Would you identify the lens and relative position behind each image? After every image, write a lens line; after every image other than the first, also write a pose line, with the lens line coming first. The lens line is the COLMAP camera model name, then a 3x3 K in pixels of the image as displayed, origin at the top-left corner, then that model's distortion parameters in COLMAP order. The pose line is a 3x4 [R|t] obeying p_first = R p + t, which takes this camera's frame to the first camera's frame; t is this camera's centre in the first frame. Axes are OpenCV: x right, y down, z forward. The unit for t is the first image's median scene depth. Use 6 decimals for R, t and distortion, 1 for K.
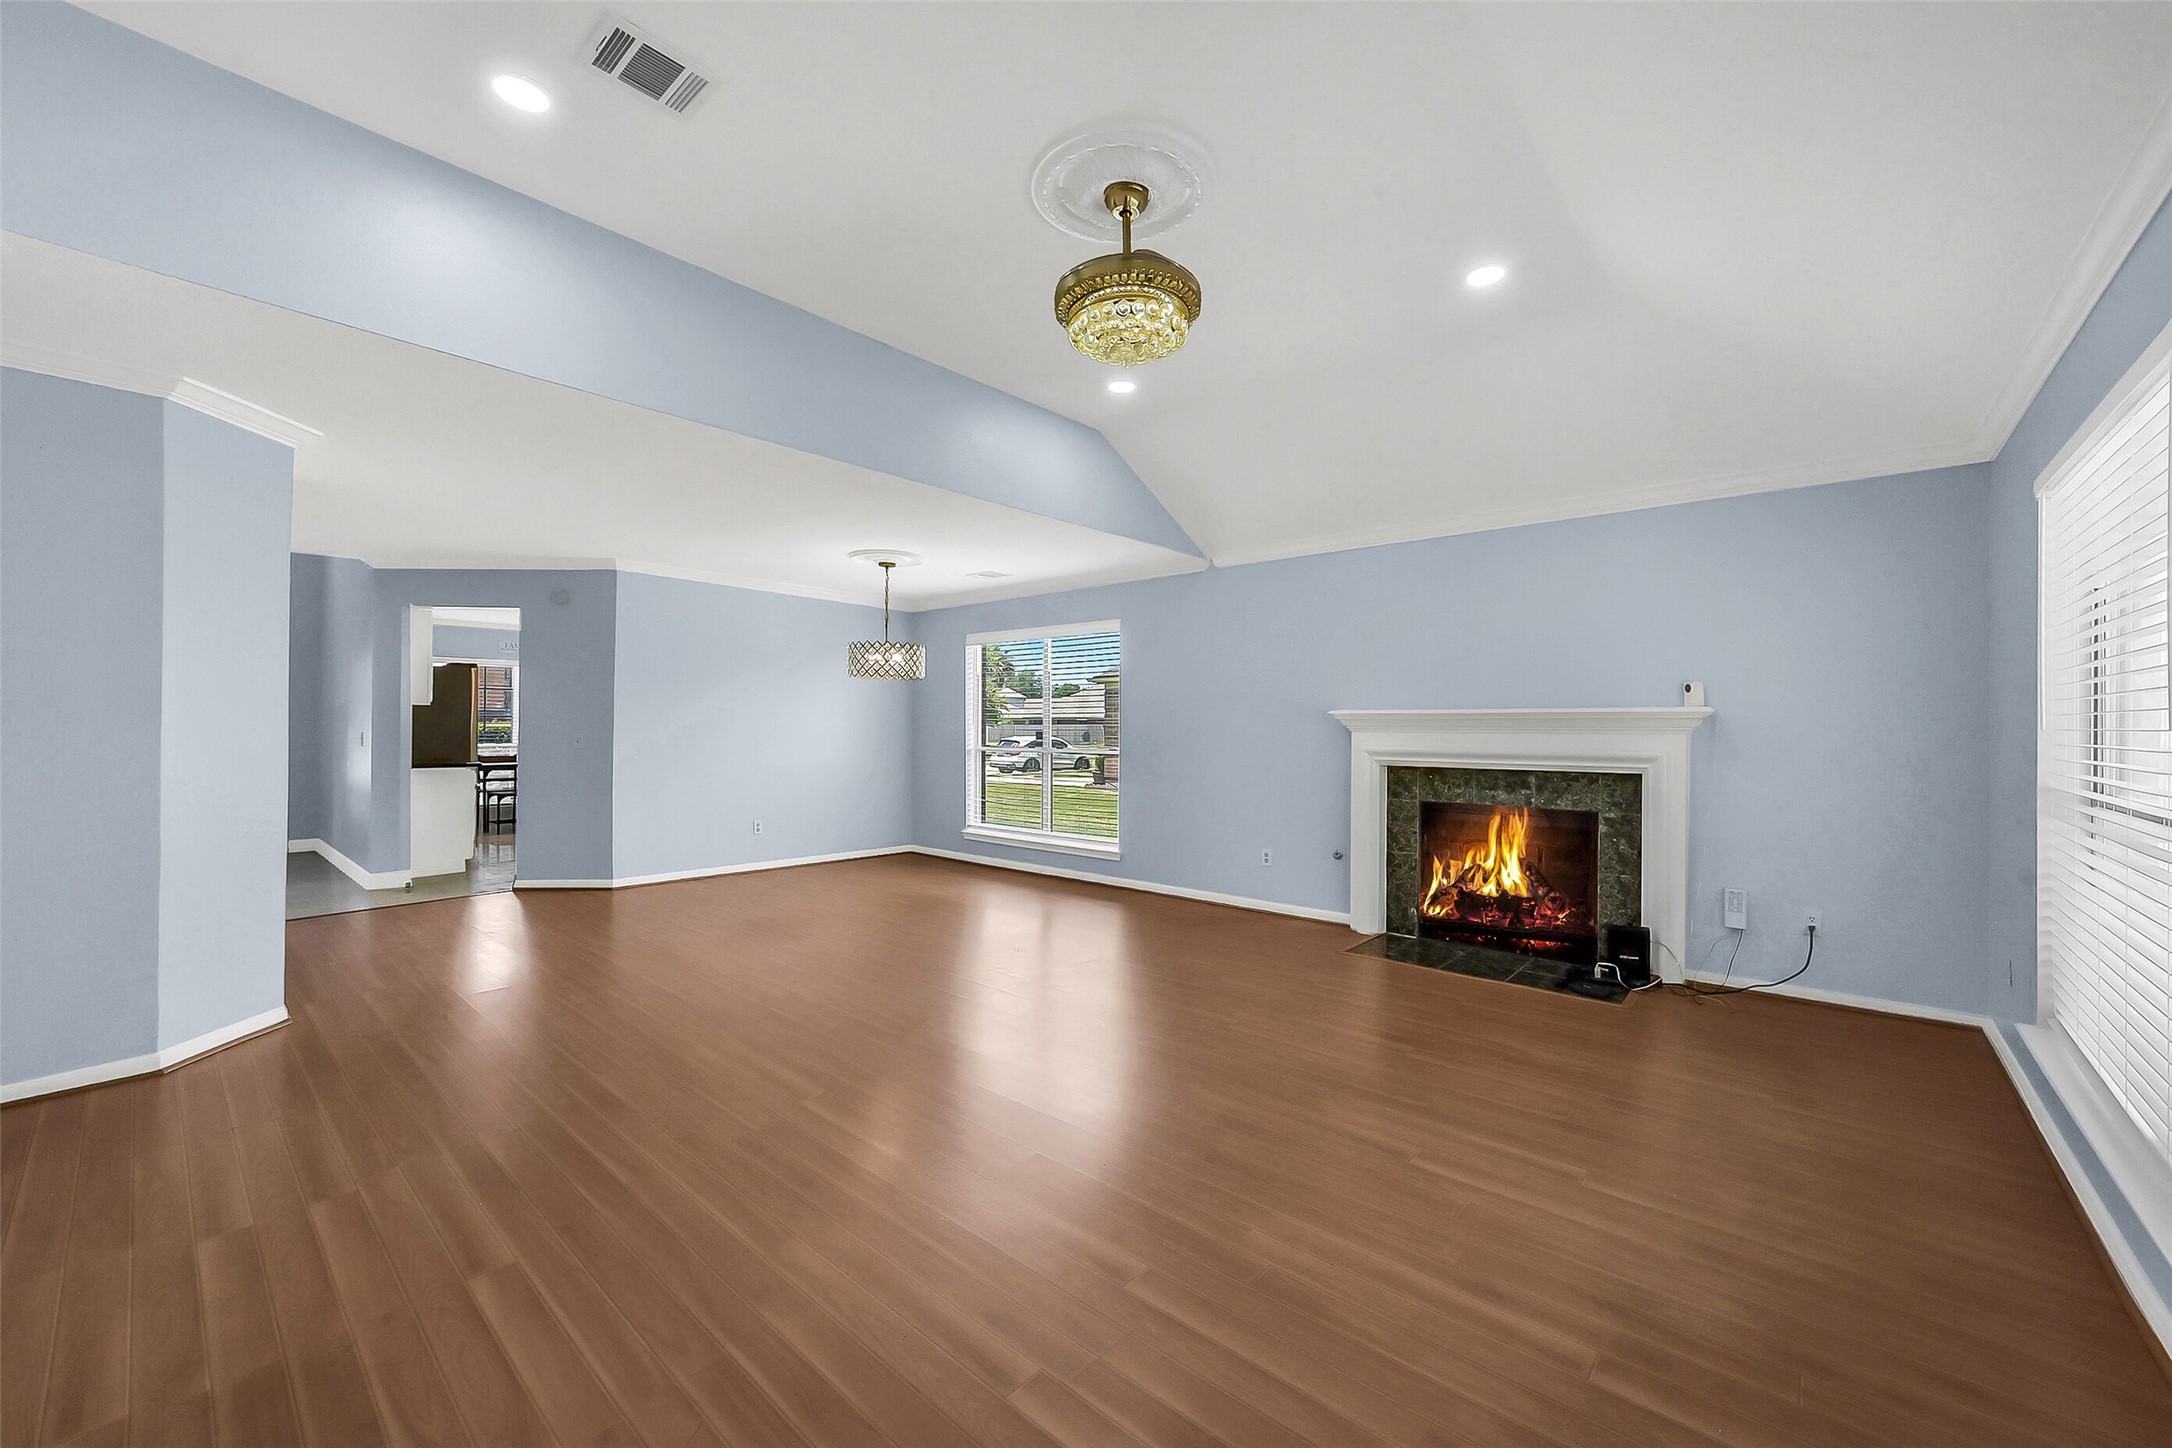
lens RADIAL K [[844.5, 0, 1096.7], [0, 844.5, 733.6], [0, 0, 1]] dist [-0.013756, 0.001353]
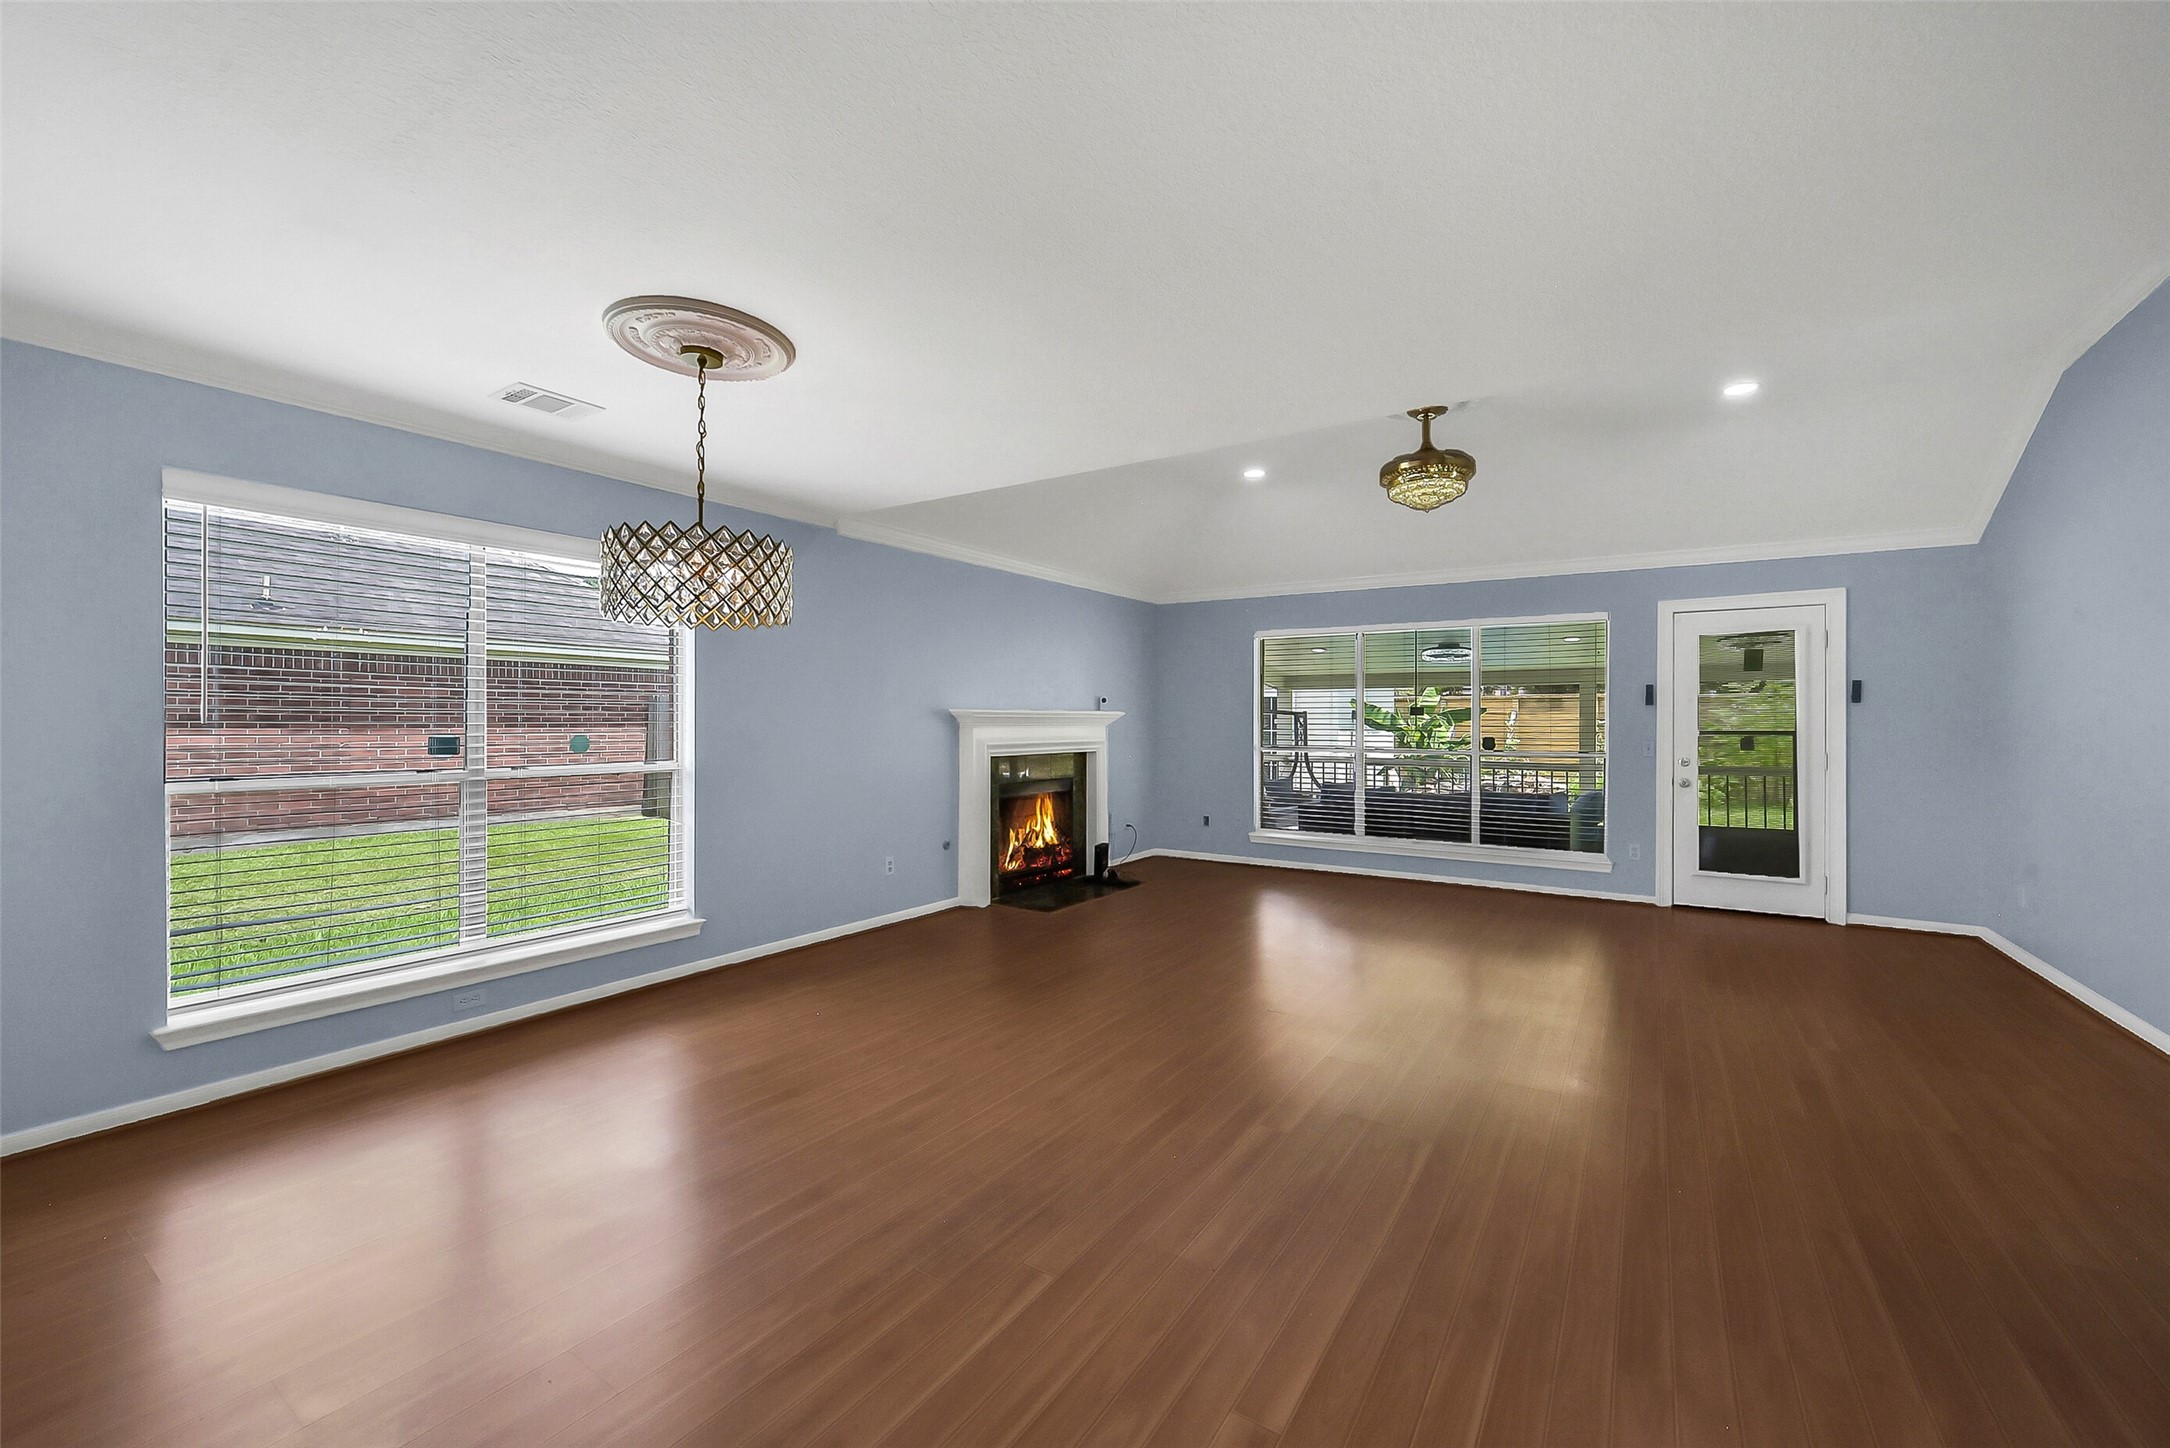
lens RADIAL K [[843.8, 0, 1086.0], [0, 843.8, 721.8], [0, 0, 1]] dist [-0.013756, 0.001353]
pose [[-0.130805, -0.004492, 0.991398, -0.909375], [0.006303, 0.999966, 0.005363, -0.017711], [-0.991388, 0.006951, -0.130772, 1.111908]]
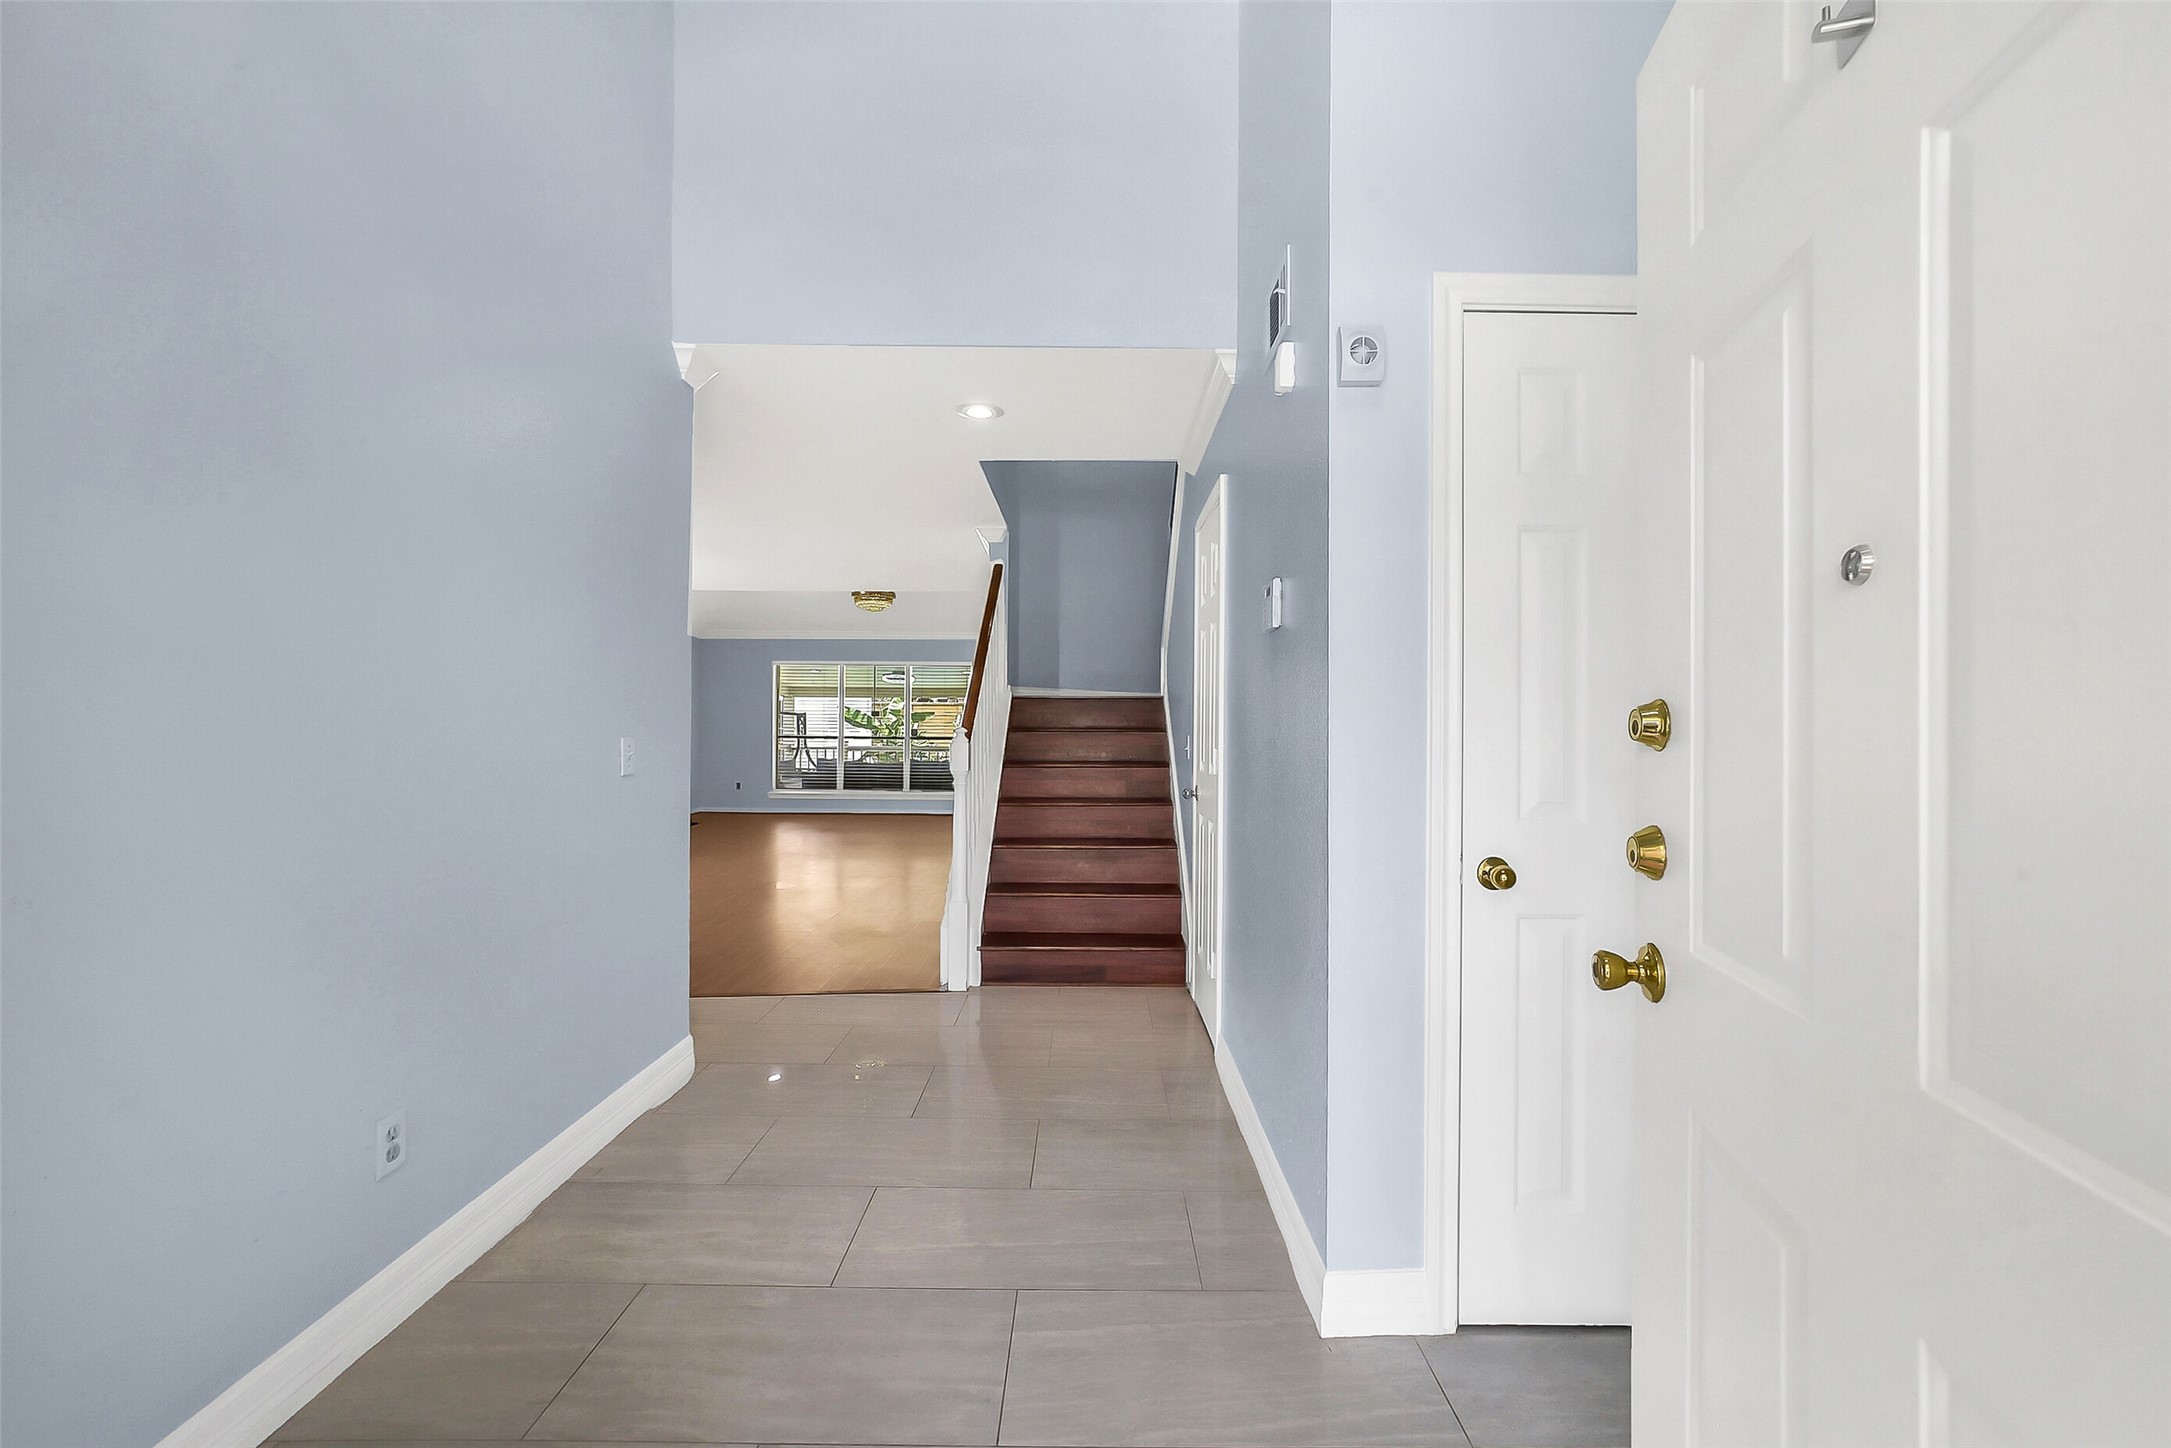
lens RADIAL K [[844.2, 0, 1087.5], [0, 844.2, 729.2], [0, 0, 1]] dist [-0.013756, 0.001353]
pose [[-0.654946, -0.007894, 0.755635, -1.762294], [0.002167, 0.999922, 0.012324, -0.005703], [-0.755673, 0.009709, -0.654877, 1.472212]]
